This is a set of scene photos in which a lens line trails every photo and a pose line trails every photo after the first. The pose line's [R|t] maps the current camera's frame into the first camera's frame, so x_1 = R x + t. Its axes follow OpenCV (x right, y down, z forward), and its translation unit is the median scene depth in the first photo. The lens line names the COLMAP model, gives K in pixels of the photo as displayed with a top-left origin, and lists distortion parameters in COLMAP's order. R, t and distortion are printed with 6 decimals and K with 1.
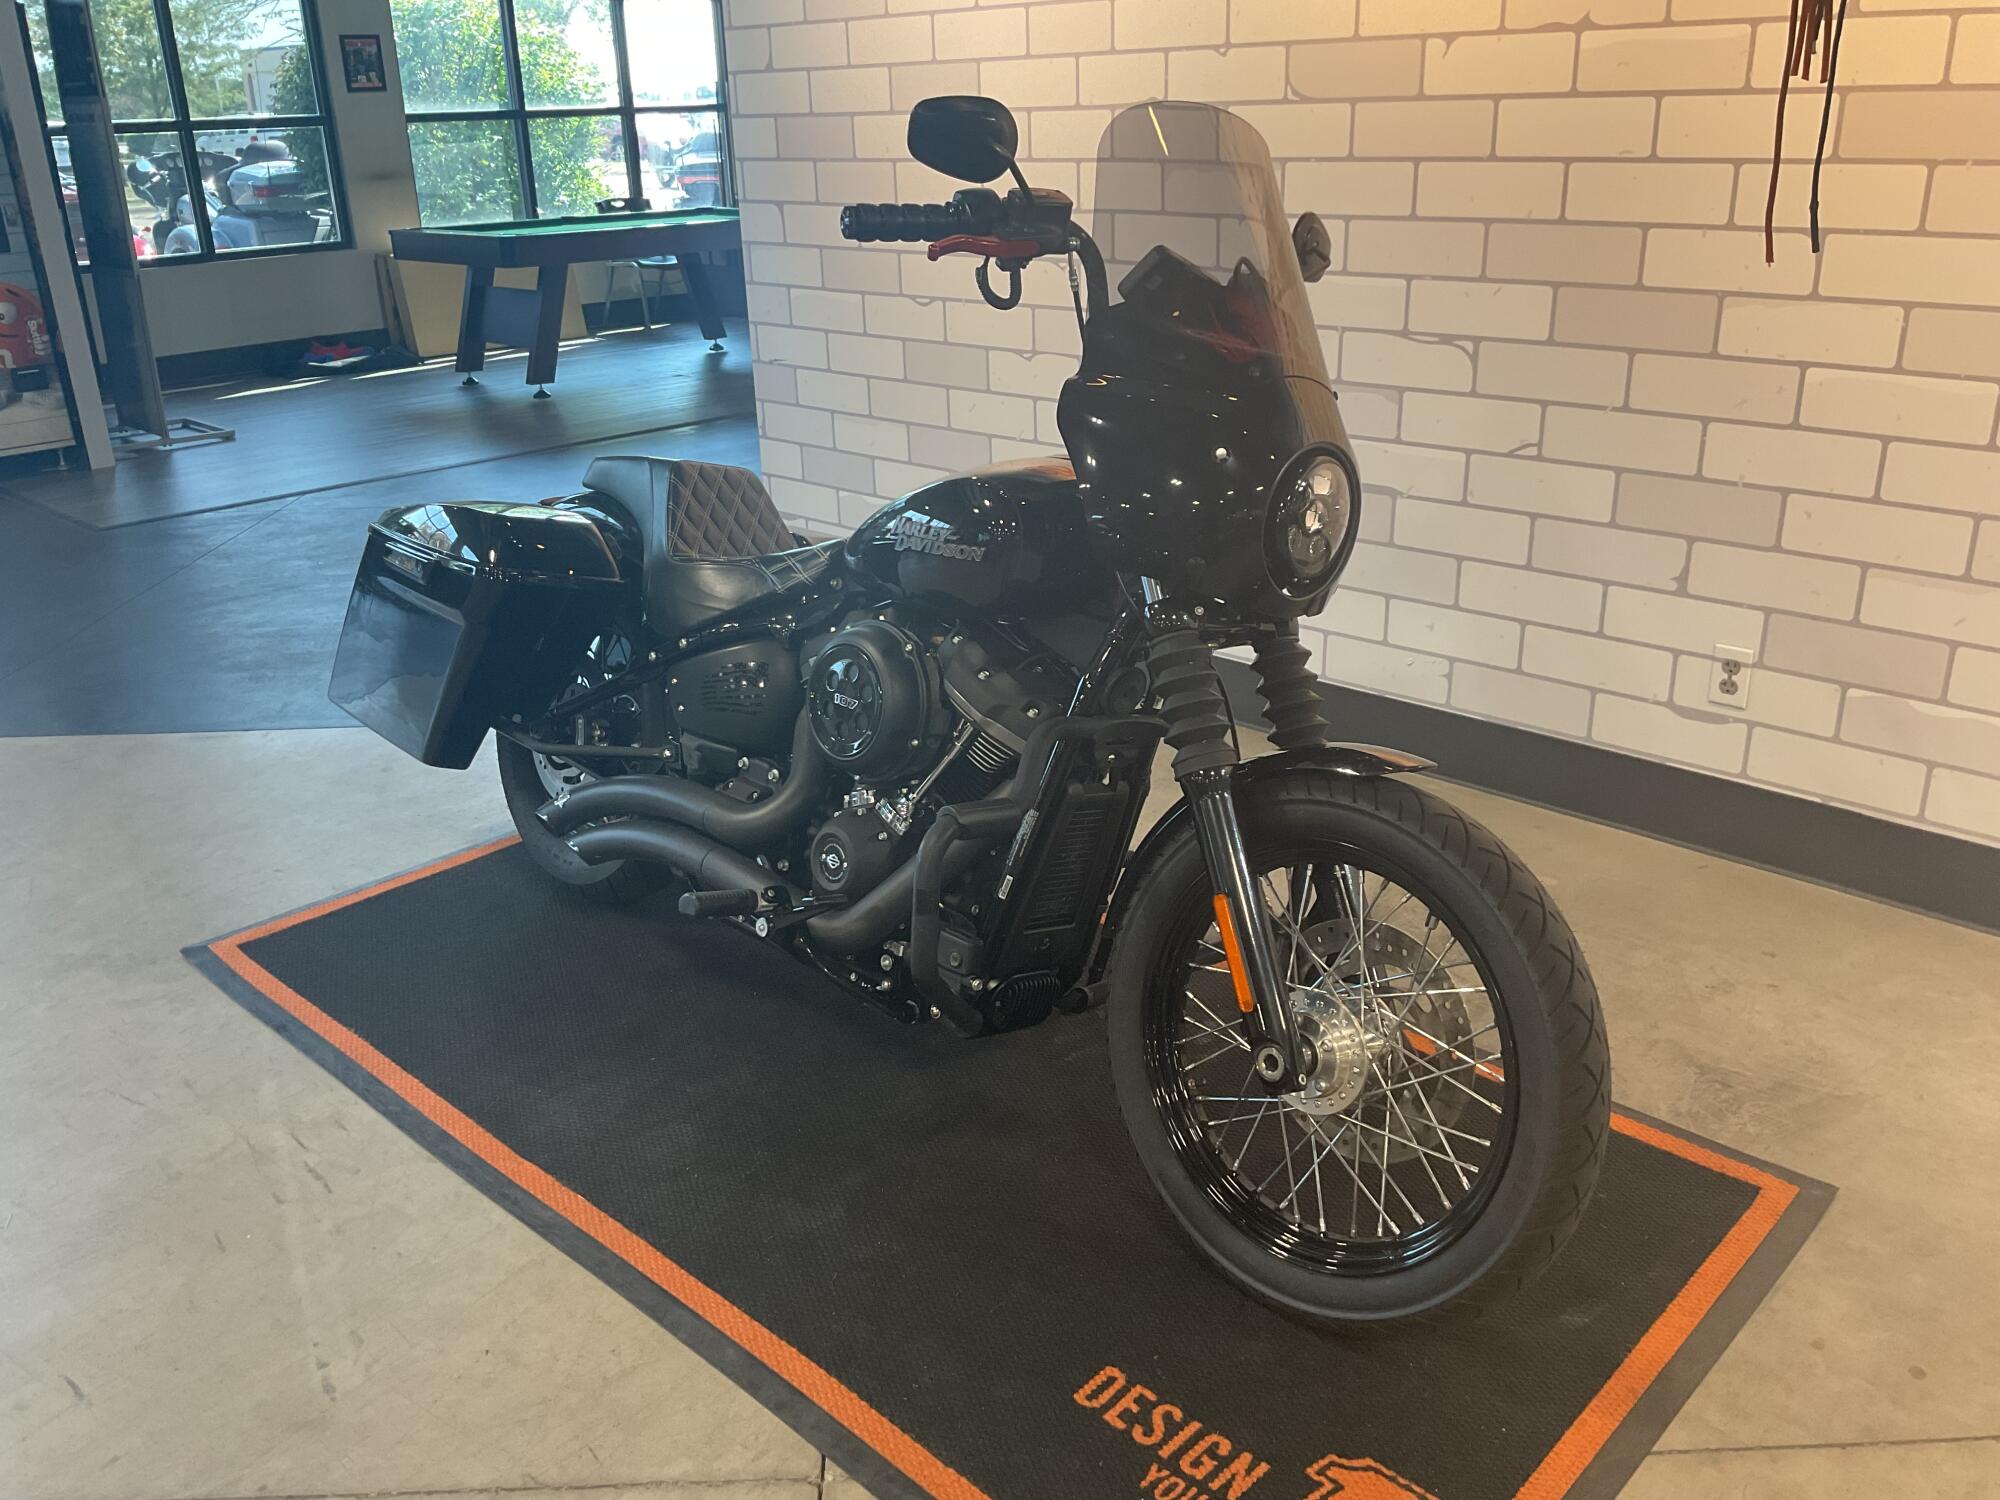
lens RADIAL K [[1658.0, 0, 994.3], [0, 1658.0, 746.6], [0, 0, 1]] dist [0.074577, -0.166222]
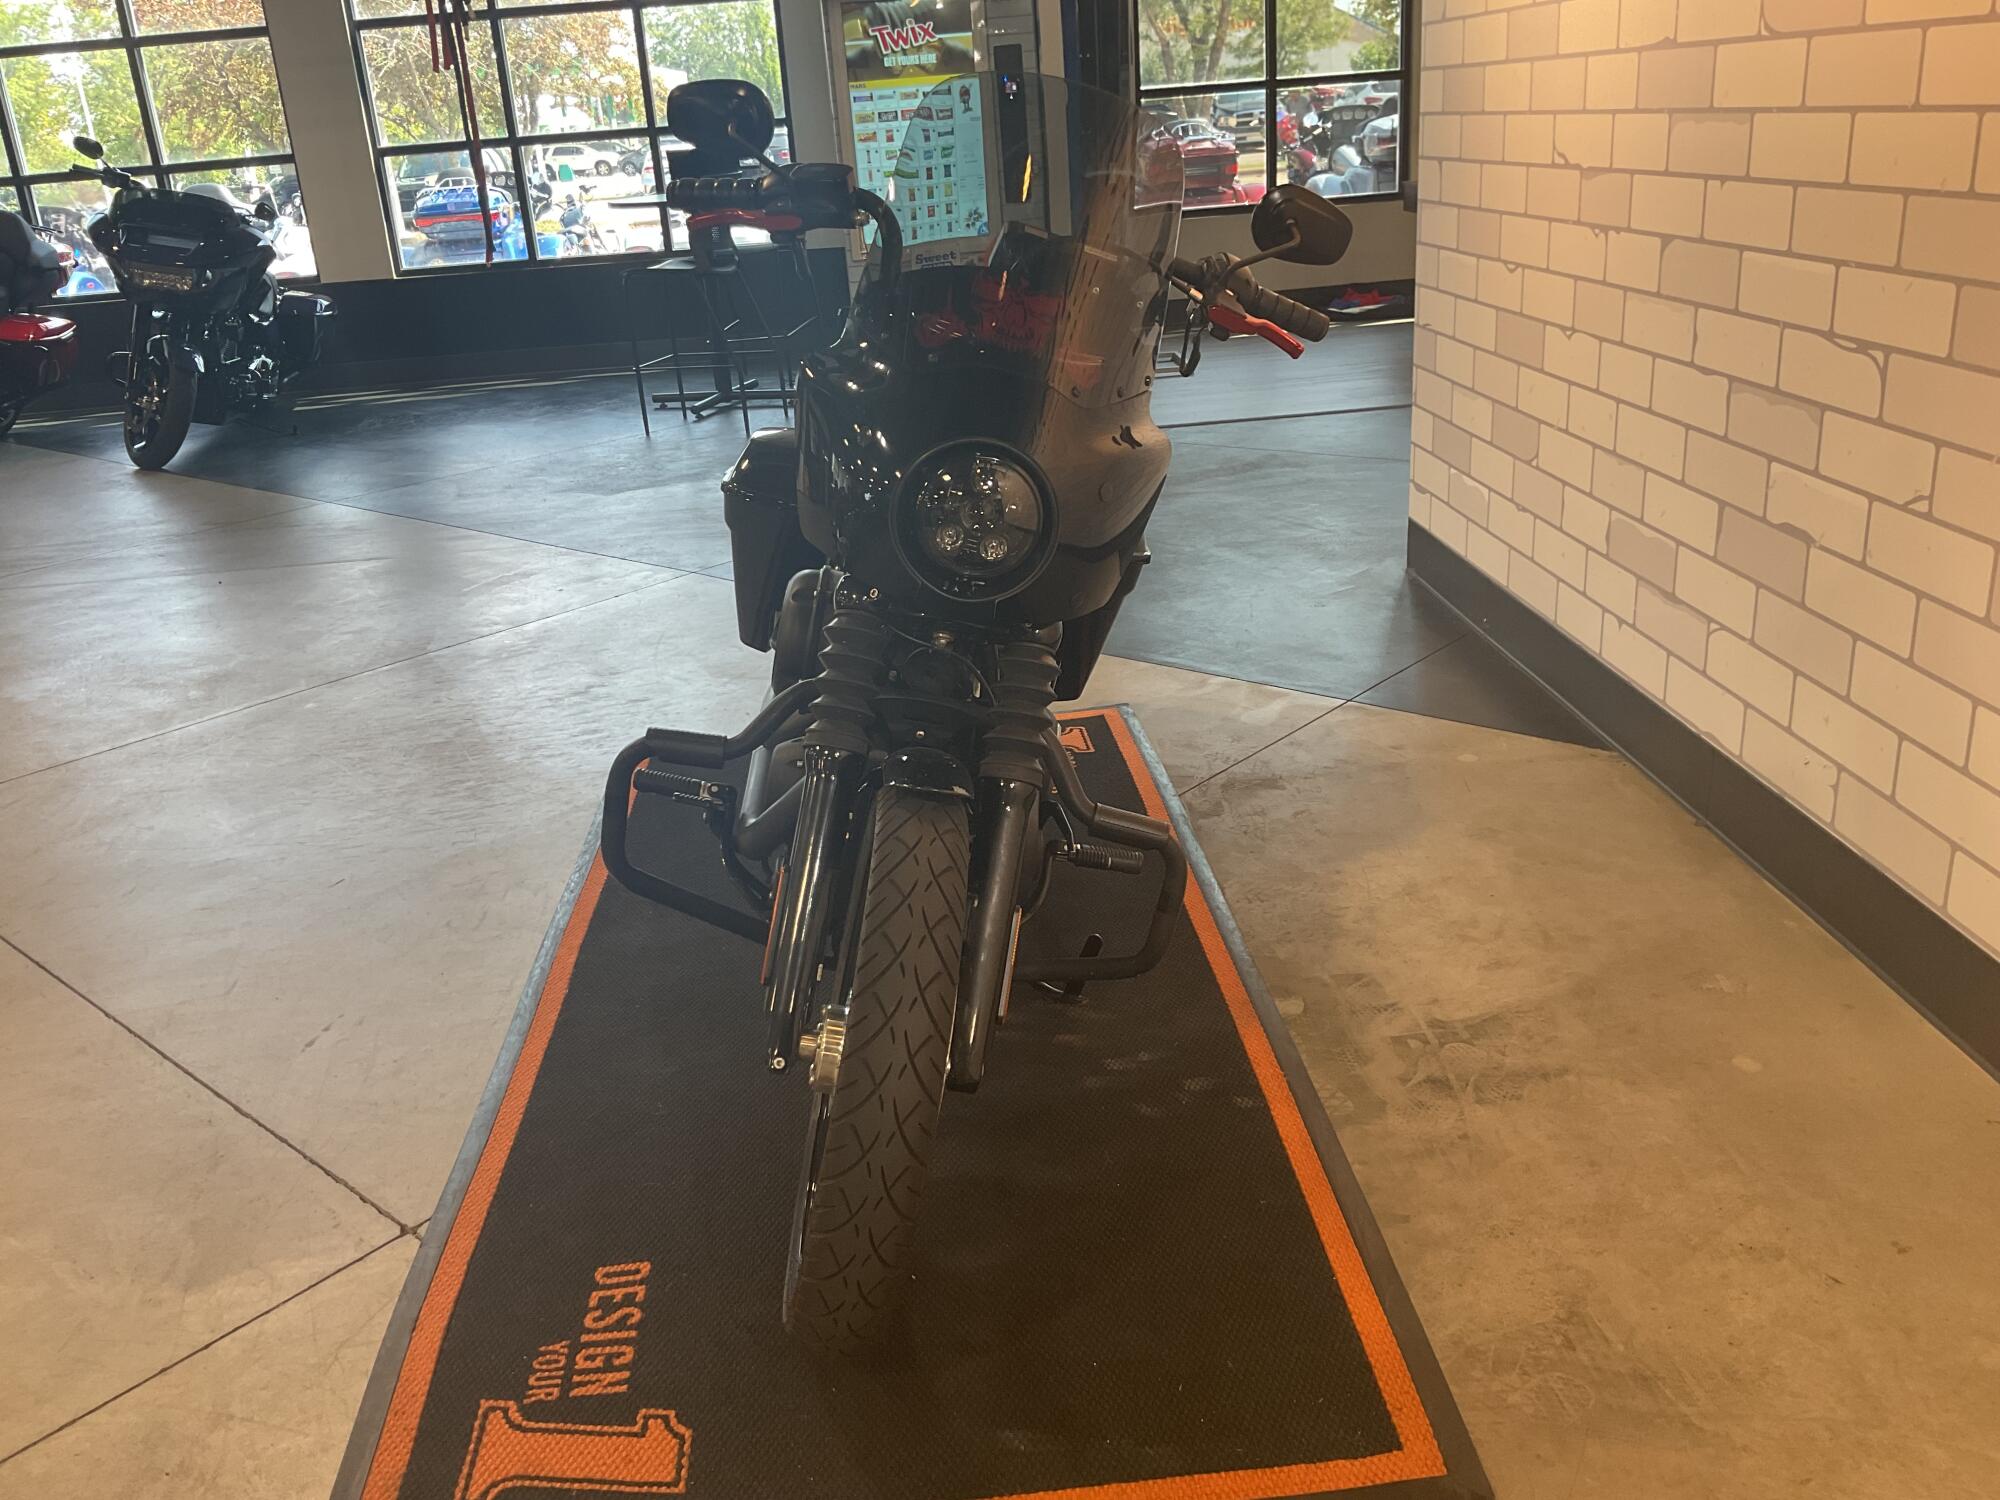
lens RADIAL K [[1670.1, 0, 987.8], [0, 1670.1, 743.3], [0, 0, 1]] dist [-0.015955, -0.007512]
pose [[0.743823, 0.224248, -0.629635, 0.509169], [-0.208048, 0.972918, 0.100731, -0.064261], [0.635172, 0.056068, 0.770333, 0.183363]]
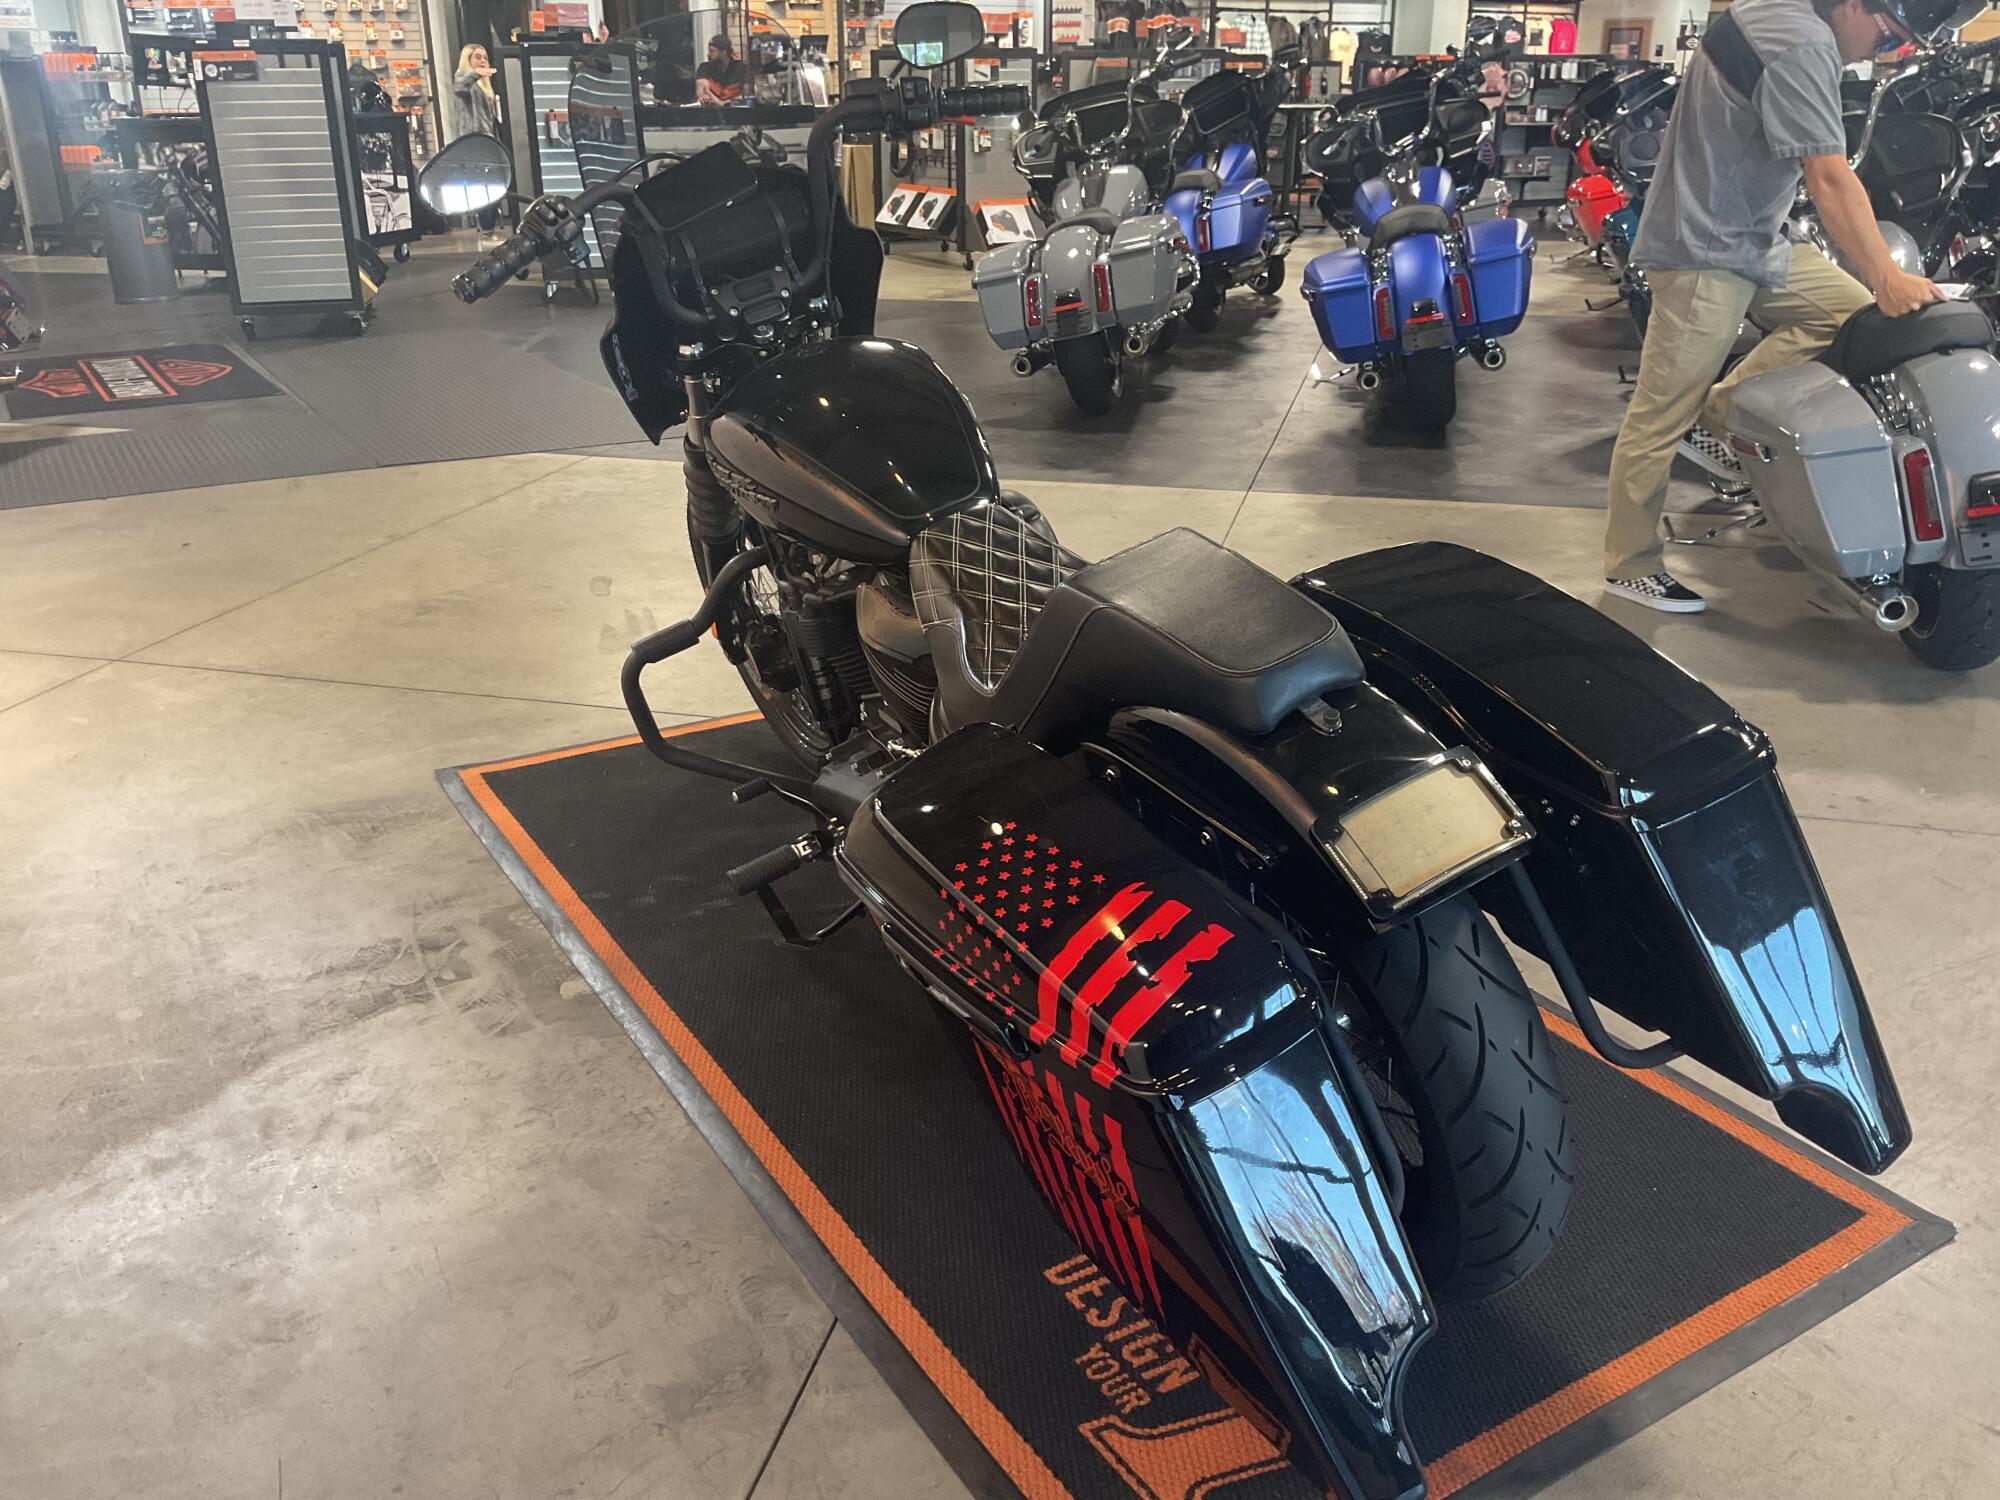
lens RADIAL K [[1666.9, 0, 1000.0], [0, 1666.9, 750.0], [0, 0, 1]] dist [0.065313, -0.143616]
pose [[-0.965152, -0.076160, 0.250361, -0.252537], [0.112556, 0.742881, 0.659893, -0.482403], [-0.236246, 0.665077, -0.708421, 1.351212]]
